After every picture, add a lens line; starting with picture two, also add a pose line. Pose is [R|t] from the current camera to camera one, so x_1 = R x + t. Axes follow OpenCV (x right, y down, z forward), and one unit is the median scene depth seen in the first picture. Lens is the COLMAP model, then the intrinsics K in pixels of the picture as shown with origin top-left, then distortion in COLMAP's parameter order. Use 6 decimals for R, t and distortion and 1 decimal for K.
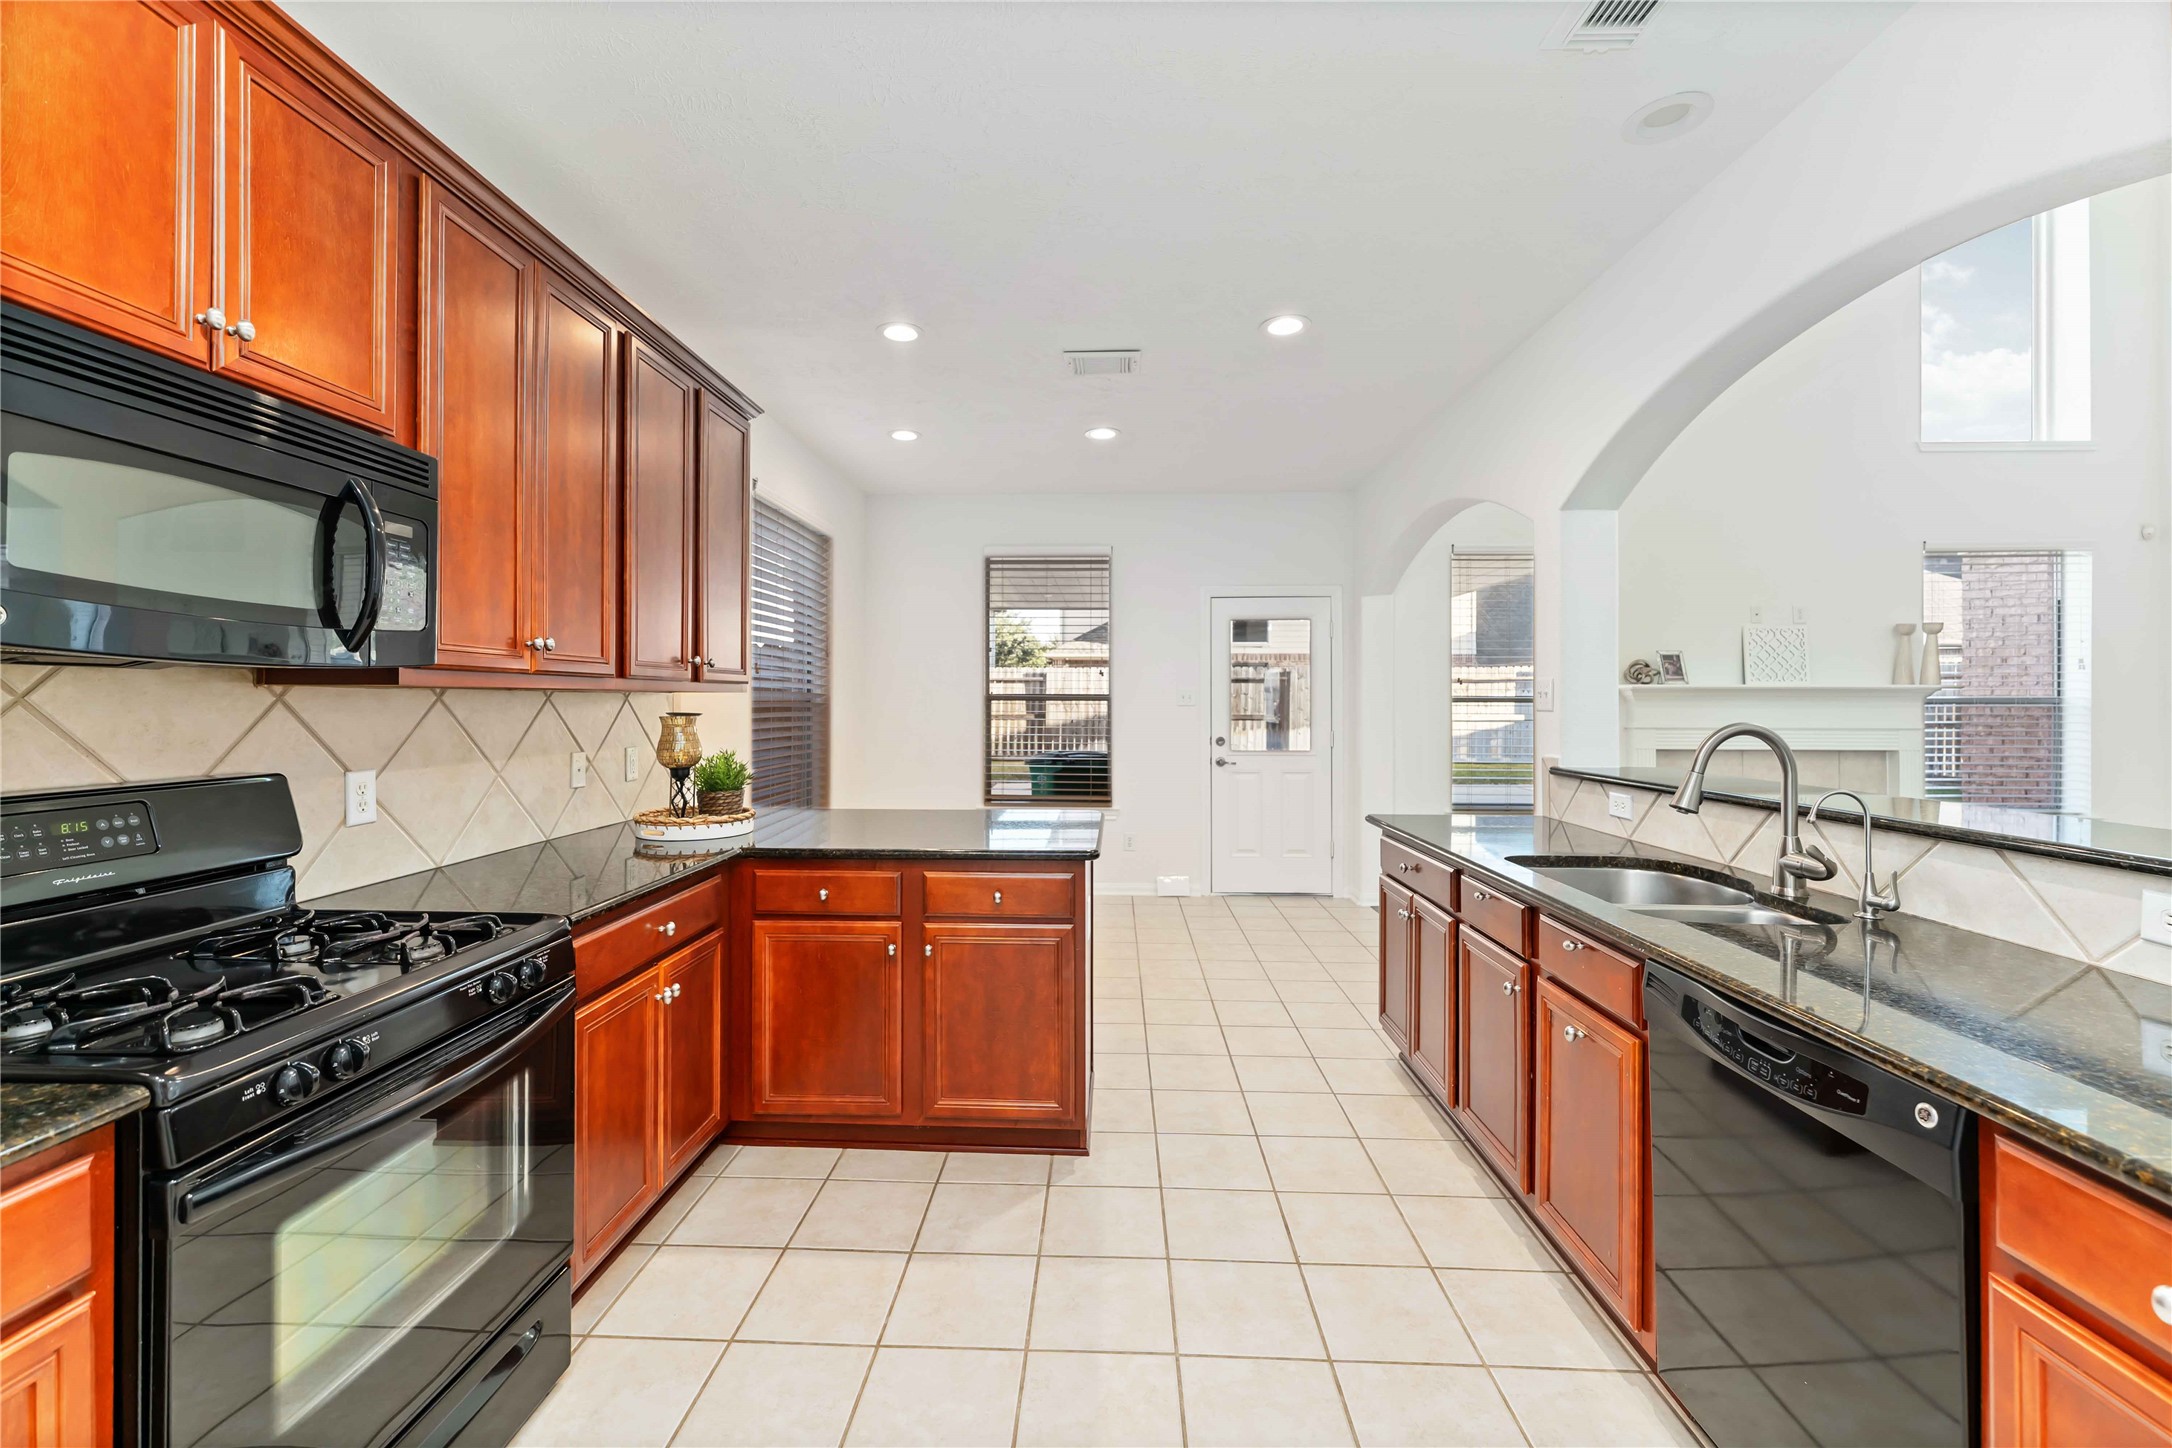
lens RADIAL K [[888.8, 0, 1096.4], [0, 888.8, 693.1], [0, 0, 1]] dist [0.002561, -0.000333]
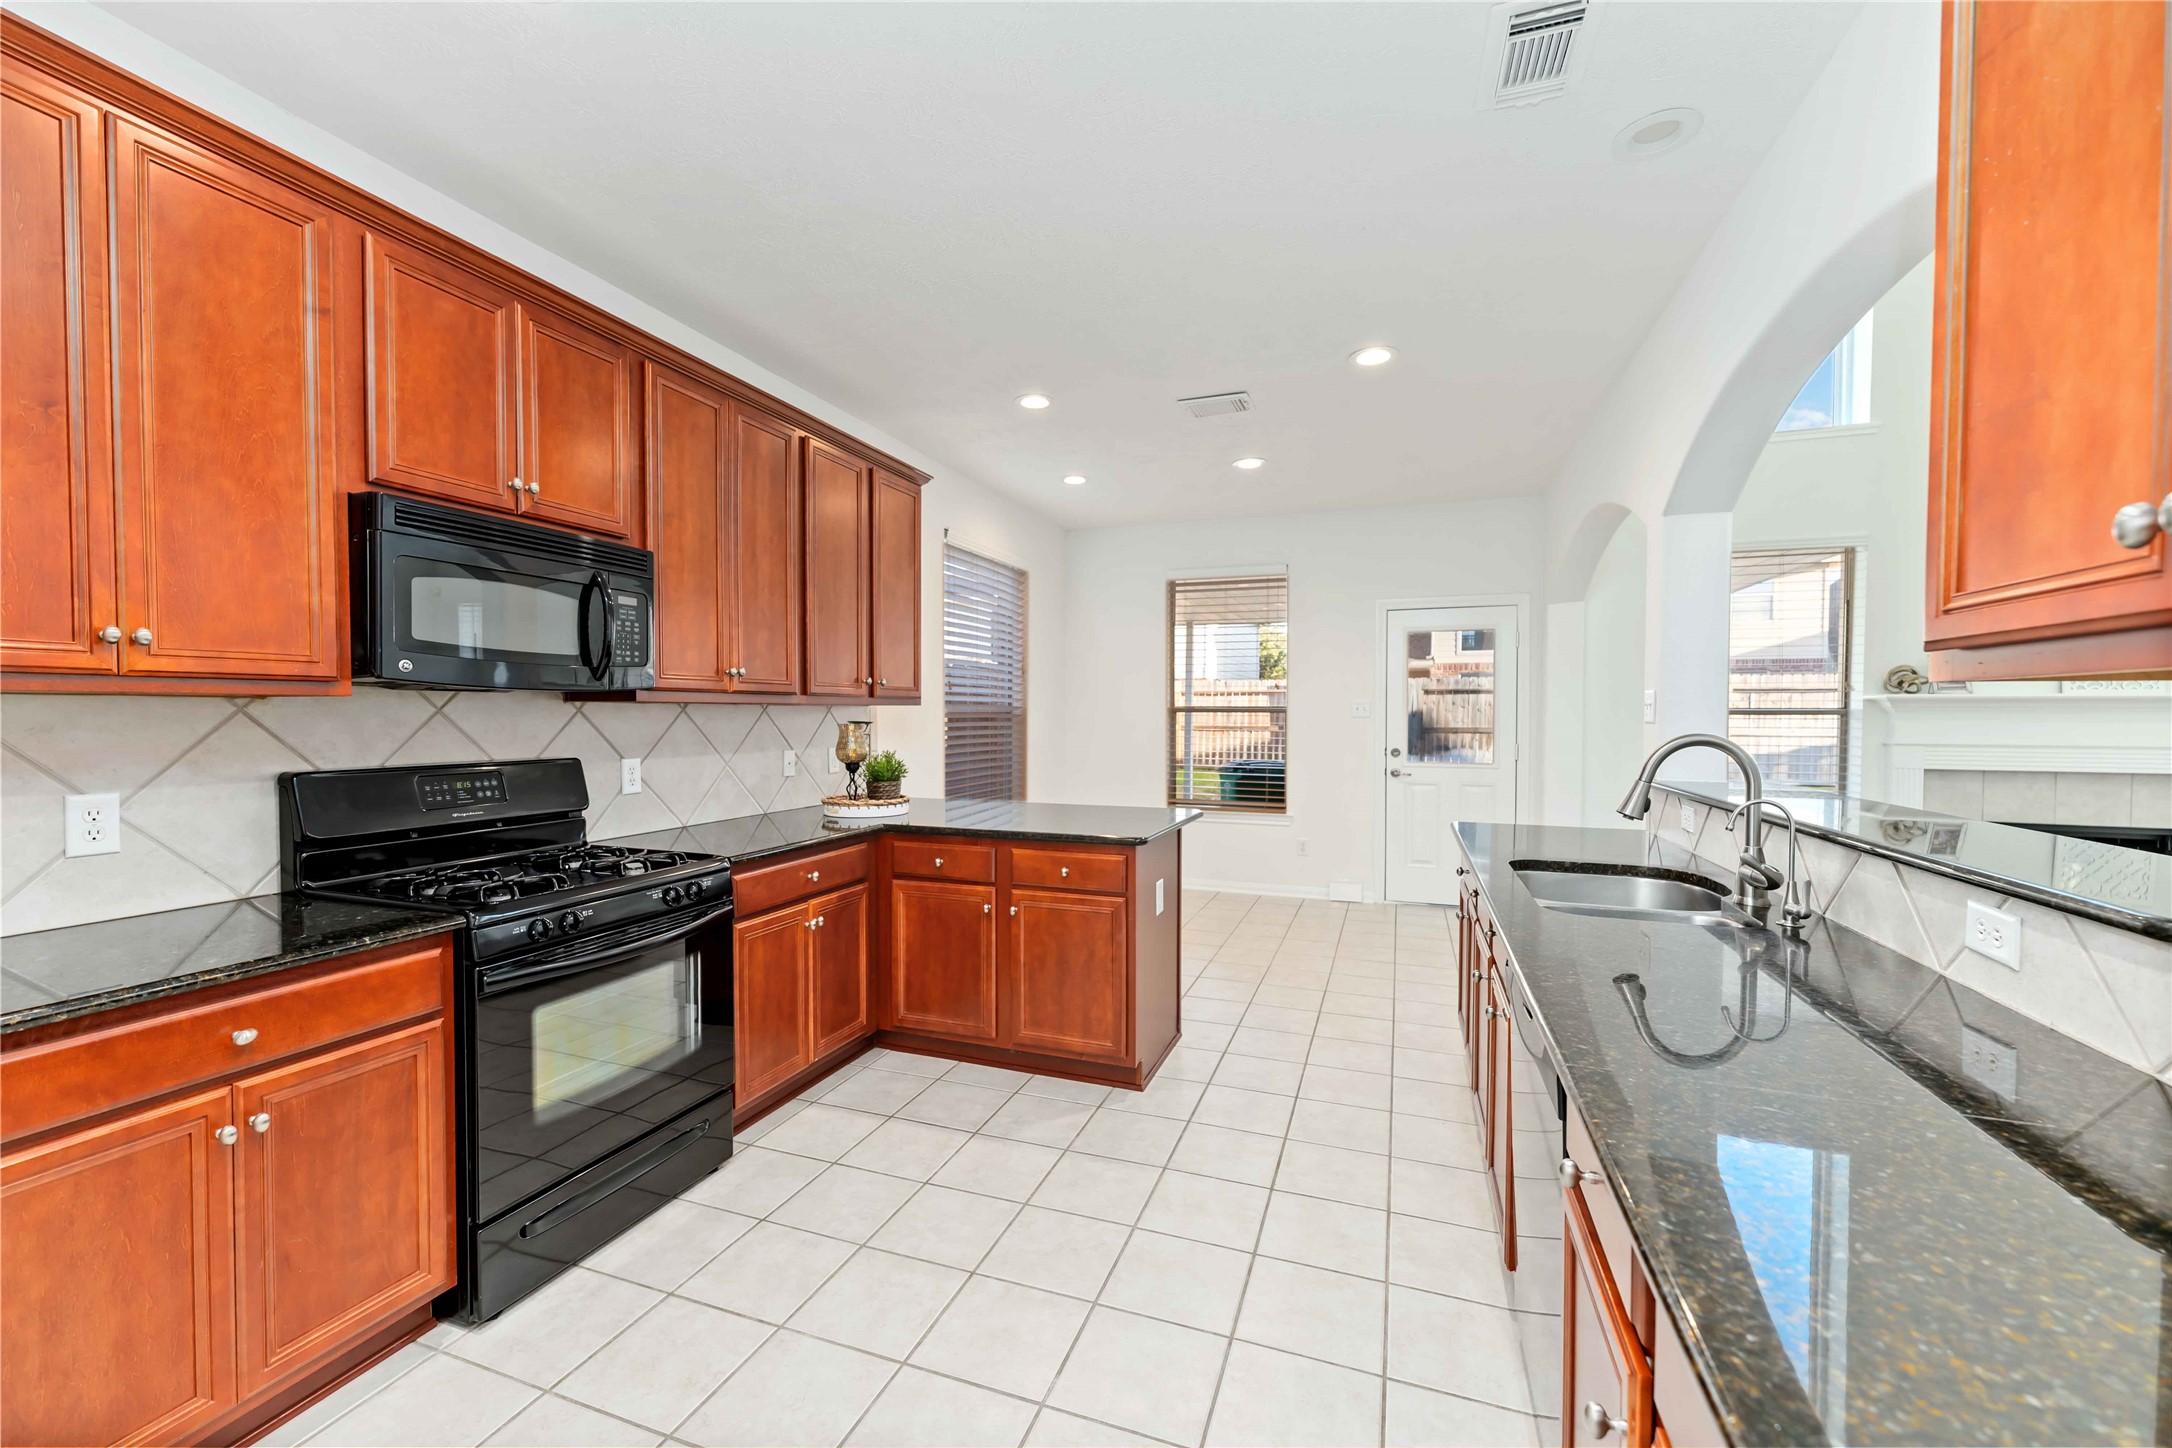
lens RADIAL K [[888.8, 0, 1112.6], [0, 888.8, 728.1], [0, 0, 1]] dist [0.002561, -0.000333]
pose [[0.953174, 0.006103, -0.302360, 0.359140], [0.001780, 0.999666, 0.025789, -0.000981], [0.302416, -0.025120, 0.952845, -0.163859]]
